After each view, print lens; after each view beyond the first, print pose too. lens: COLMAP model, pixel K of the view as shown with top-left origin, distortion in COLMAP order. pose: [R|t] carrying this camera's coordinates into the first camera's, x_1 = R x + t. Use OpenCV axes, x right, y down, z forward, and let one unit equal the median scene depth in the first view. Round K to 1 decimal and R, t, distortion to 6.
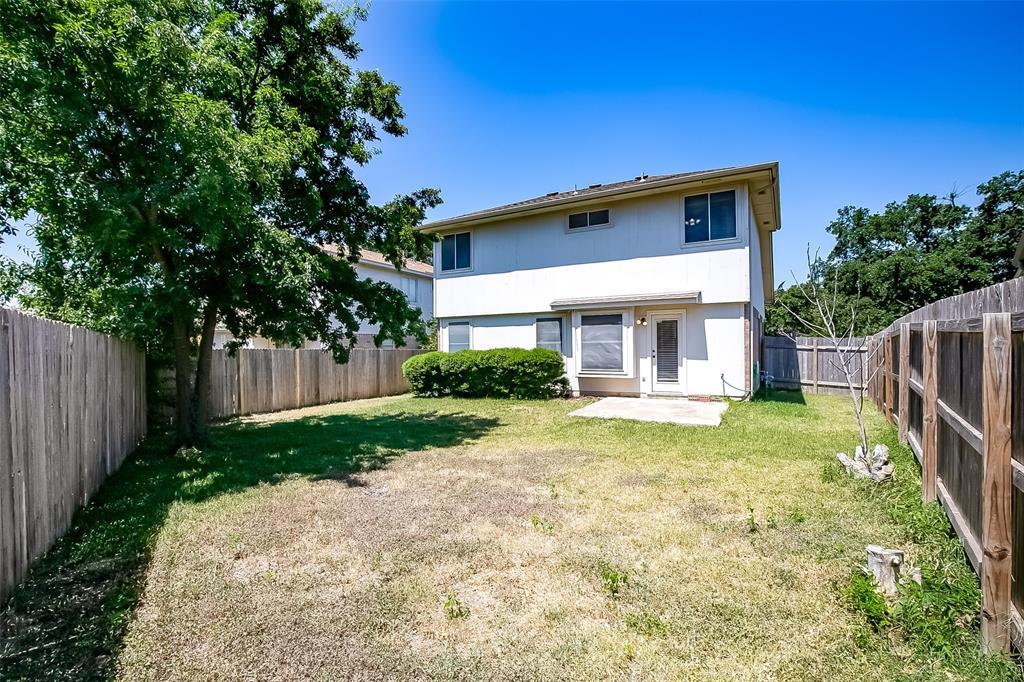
lens RADIAL K [[474.2, 0, 508.9], [0, 474.2, 344.6], [0, 0, 1]] dist [-0.023286, 0.000074]
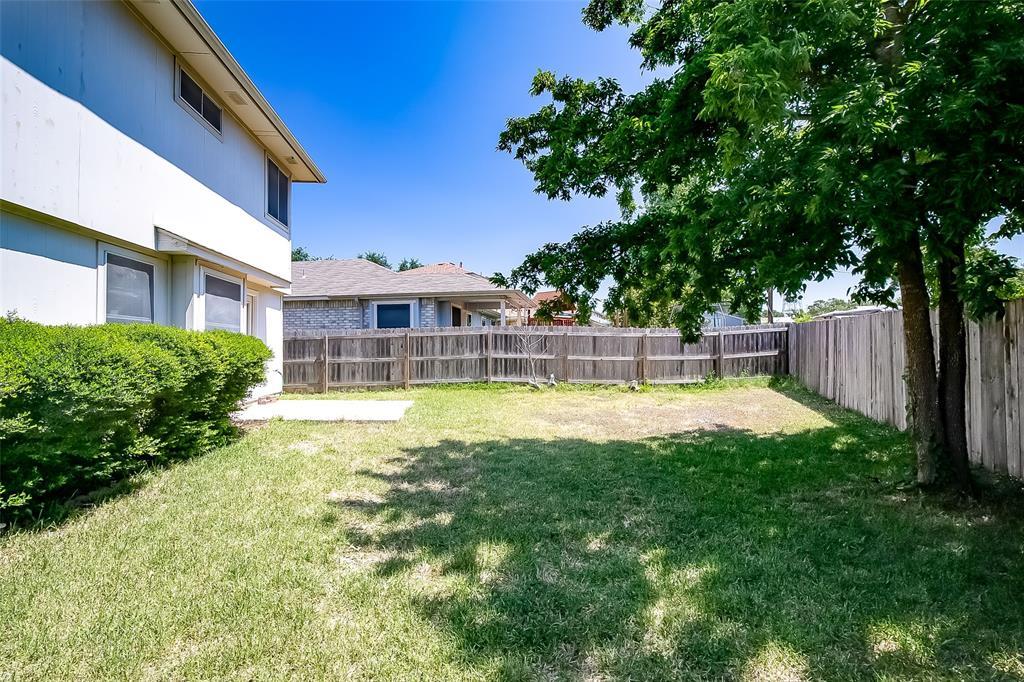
lens RADIAL K [[474.2, 0, 510.5], [0, 474.2, 343.8], [0, 0, 1]] dist [-0.023286, 0.000074]
pose [[-0.605031, 0.025971, 0.795778, -0.483337], [0.013800, 0.999660, -0.022133, 0.034178], [-0.796082, -0.002409, -0.605184, 1.060001]]
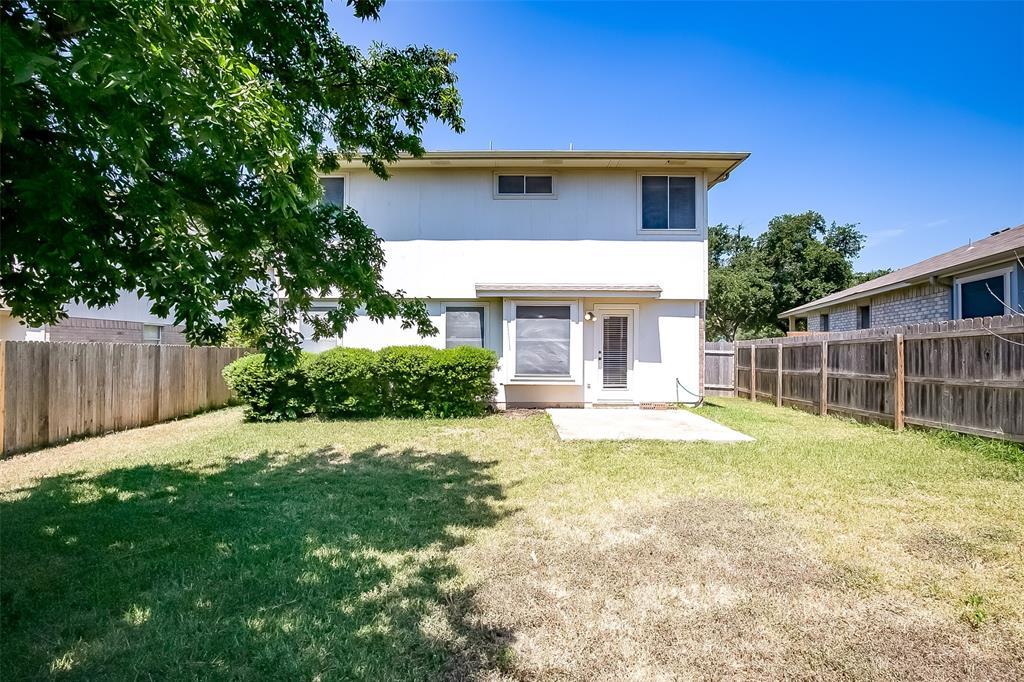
lens RADIAL K [[474.2, 0, 515.4], [0, 474.2, 343.0], [0, 0, 1]] dist [-0.023286, 0.000074]
pose [[0.867045, 0.022619, 0.497716, -0.237624], [-0.016106, 0.999719, -0.017375, 0.013897], [-0.497969, 0.007049, 0.867166, 0.330220]]
